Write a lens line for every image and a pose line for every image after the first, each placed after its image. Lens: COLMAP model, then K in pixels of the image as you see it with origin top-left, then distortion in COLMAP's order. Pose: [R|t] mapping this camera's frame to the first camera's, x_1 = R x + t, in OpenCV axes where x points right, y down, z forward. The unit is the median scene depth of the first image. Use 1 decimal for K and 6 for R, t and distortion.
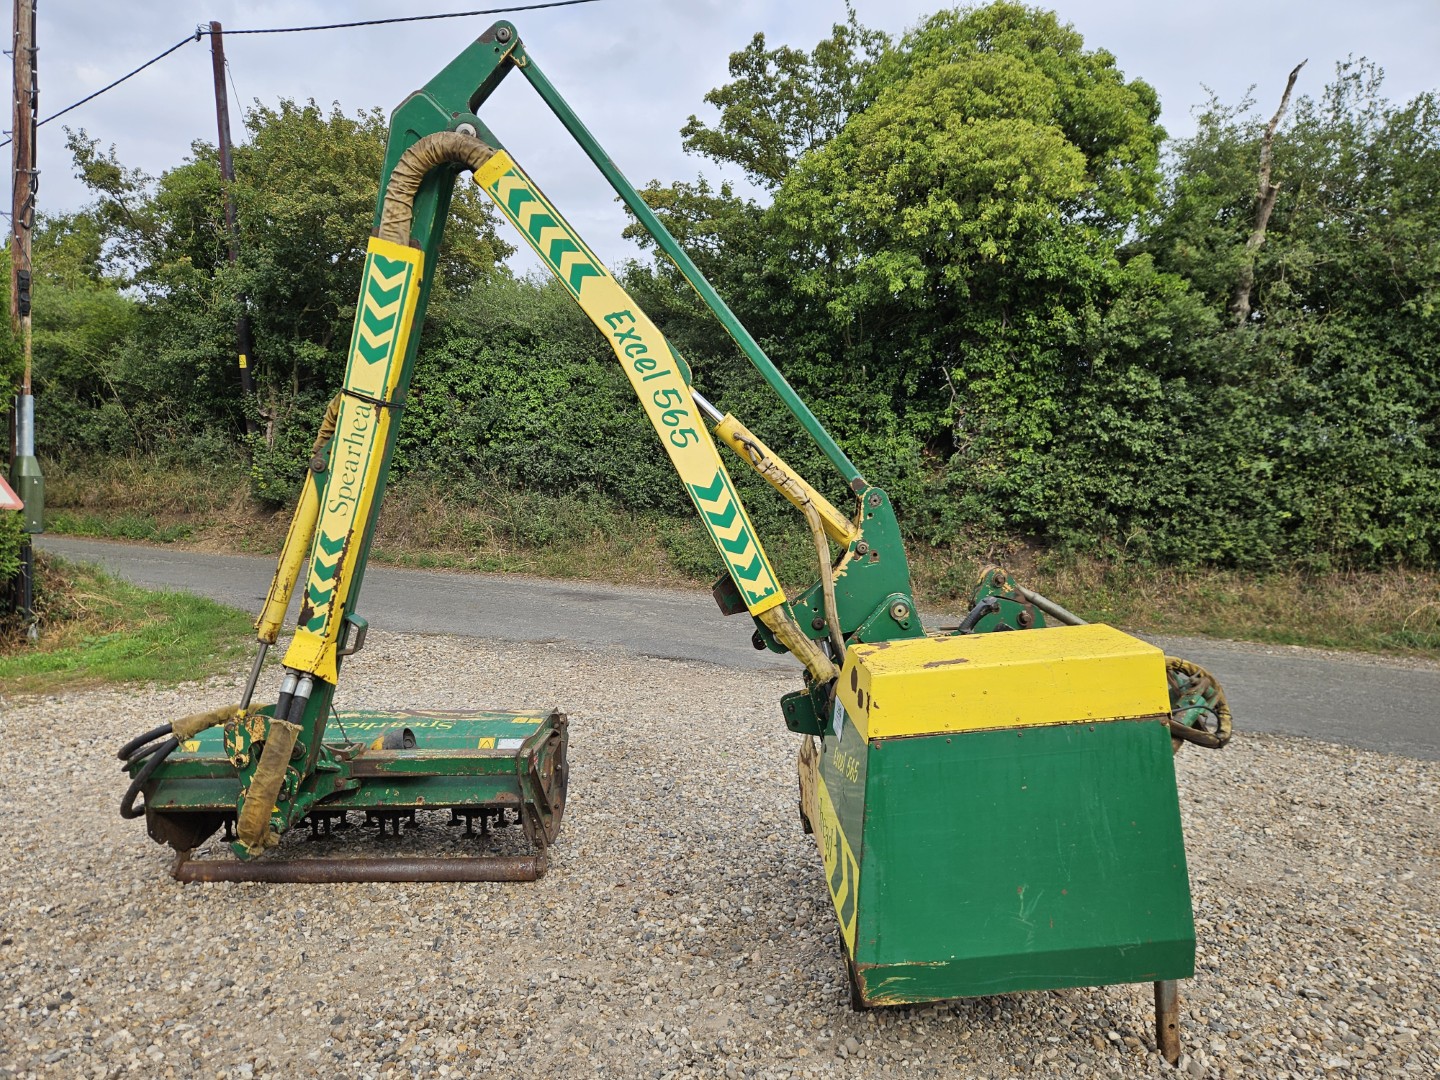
lens RADIAL K [[960.5, 0, 714.5], [0, 960.5, 549.6], [0, 0, 1]] dist [0.062033, -0.043746]
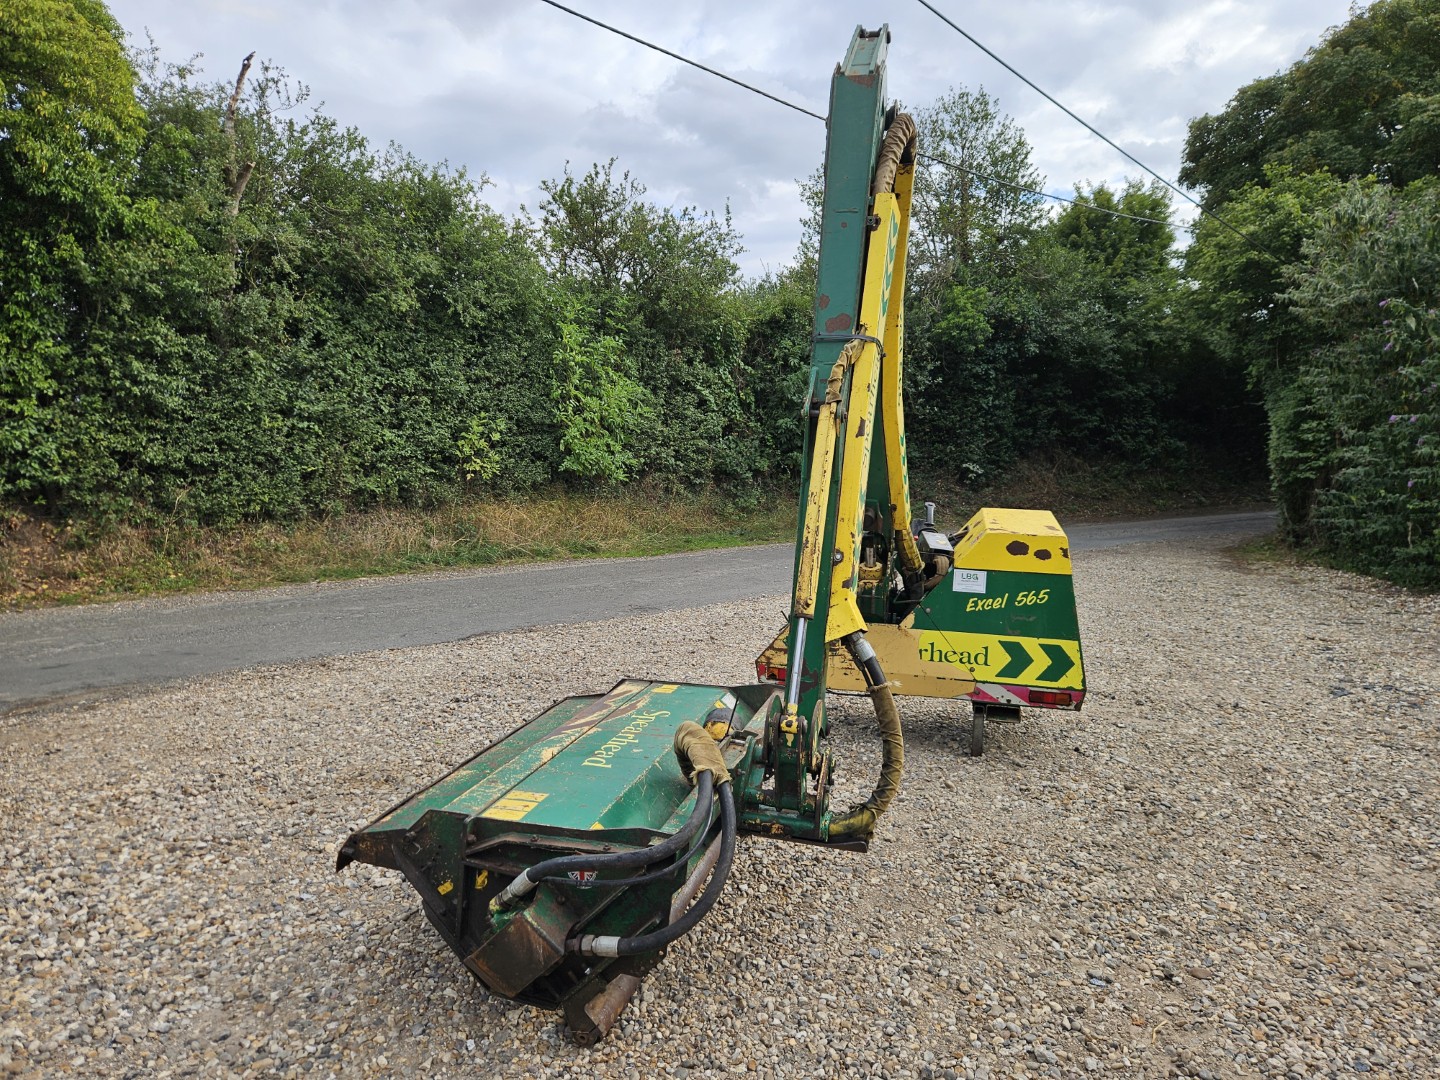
lens RADIAL K [[960.5, 0, 719.6], [0, 960.5, 538.1], [0, 0, 1]] dist [0.062033, -0.043746]
pose [[0.254666, -0.105027, 0.961309, -0.343624], [0.072361, 0.993367, 0.089360, -0.019280], [-0.964318, 0.046804, 0.260576, 0.222302]]
